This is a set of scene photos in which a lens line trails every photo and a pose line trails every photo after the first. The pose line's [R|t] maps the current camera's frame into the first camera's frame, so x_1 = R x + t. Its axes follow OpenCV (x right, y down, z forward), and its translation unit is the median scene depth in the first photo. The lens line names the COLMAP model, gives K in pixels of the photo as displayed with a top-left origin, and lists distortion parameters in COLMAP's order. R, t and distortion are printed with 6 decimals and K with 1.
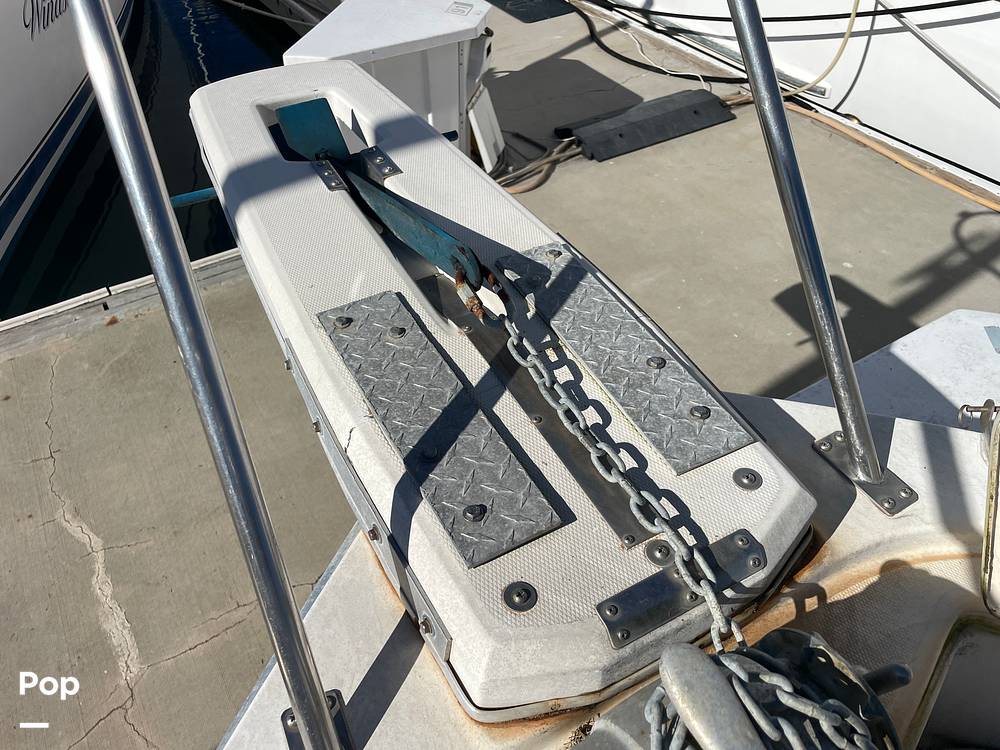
lens RADIAL K [[759.9, 0, 507.6], [0, 759.9, 361.8], [0, 0, 1]] dist [0.085387, -0.115902]
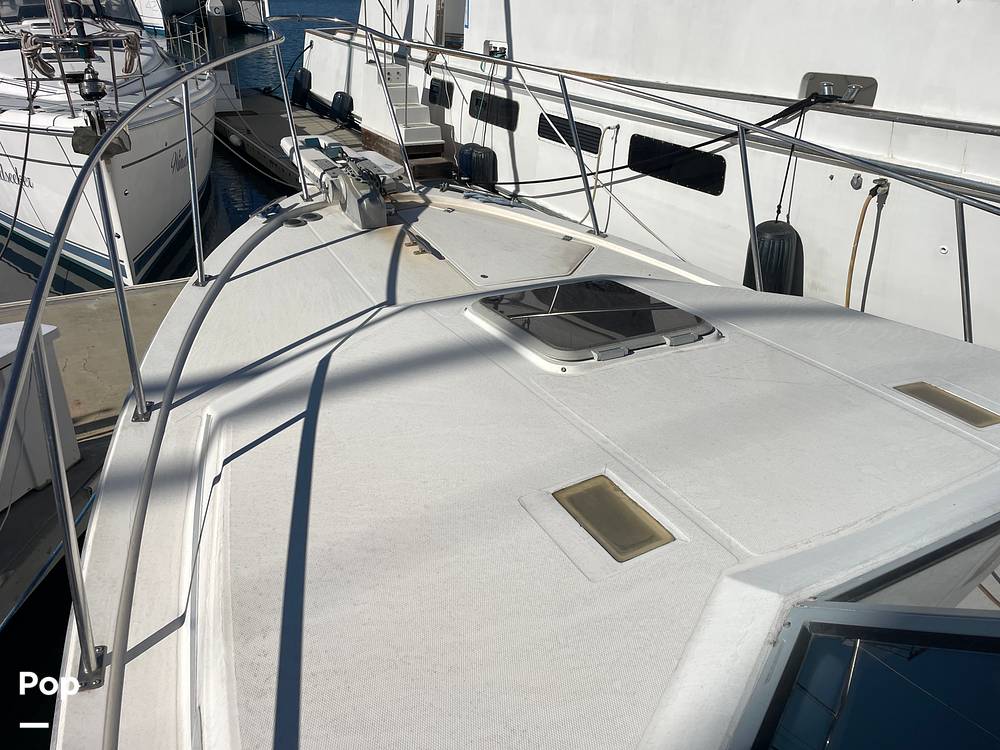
lens RADIAL K [[769.8, 0, 484.2], [0, 769.8, 394.4], [0, 0, 1]] dist [0.063861, -0.081045]
pose [[0.998227, 0.058620, -0.010295, 0.281551], [-0.059361, 0.968035, -0.243690, 0.705386], [-0.004319, 0.243869, 0.969799, -0.973279]]
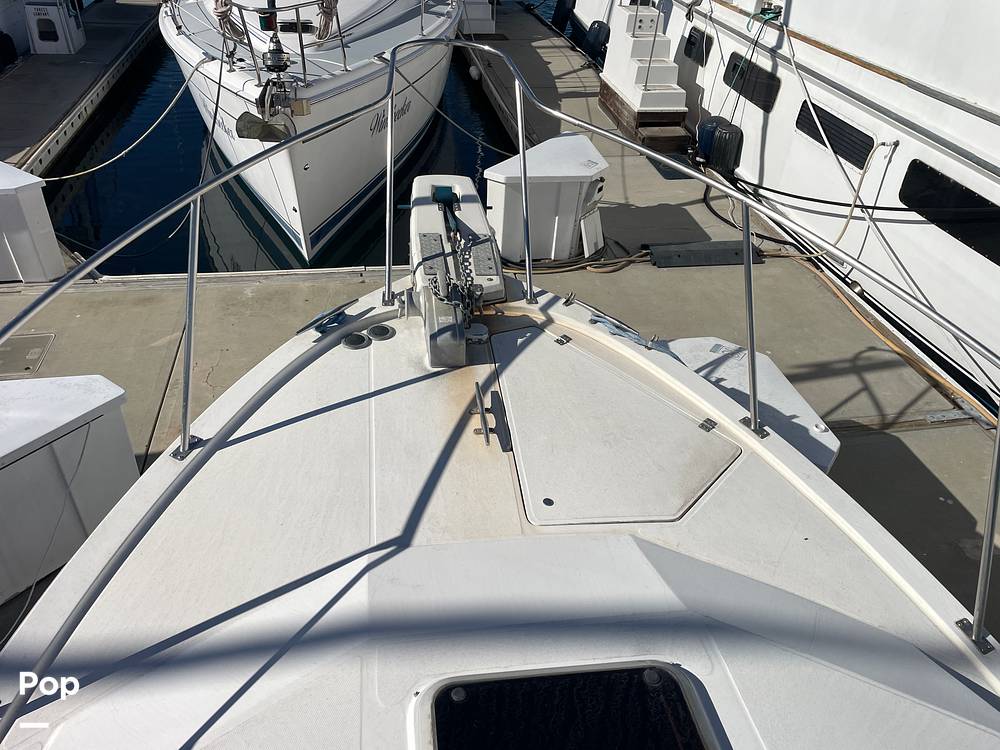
lens RADIAL K [[761.1, 0, 500.0], [0, 761.1, 375.0], [0, 0, 1]] dist [0.077590, -0.111986]
pose [[0.927859, 0.254882, -0.272236, 0.389754], [-0.288632, 0.953065, -0.091430, 0.243537], [0.236155, 0.163411, 0.957877, -0.718331]]
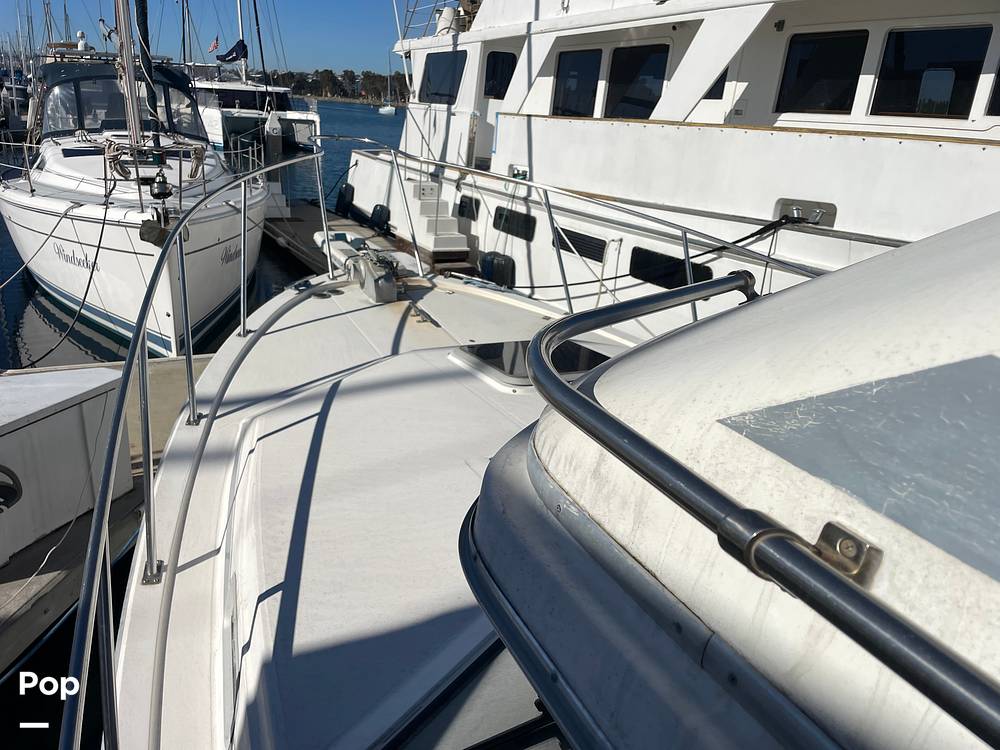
lens RADIAL K [[778.8, 0, 496.0], [0, 778.8, 377.1], [0, 0, 1]] dist [0.075740, -0.089501]
pose [[0.994392, 0.095831, -0.044729, 0.359254], [-0.105717, 0.912132, -0.396030, 0.845087], [0.002847, 0.398538, 0.917148, -1.143209]]
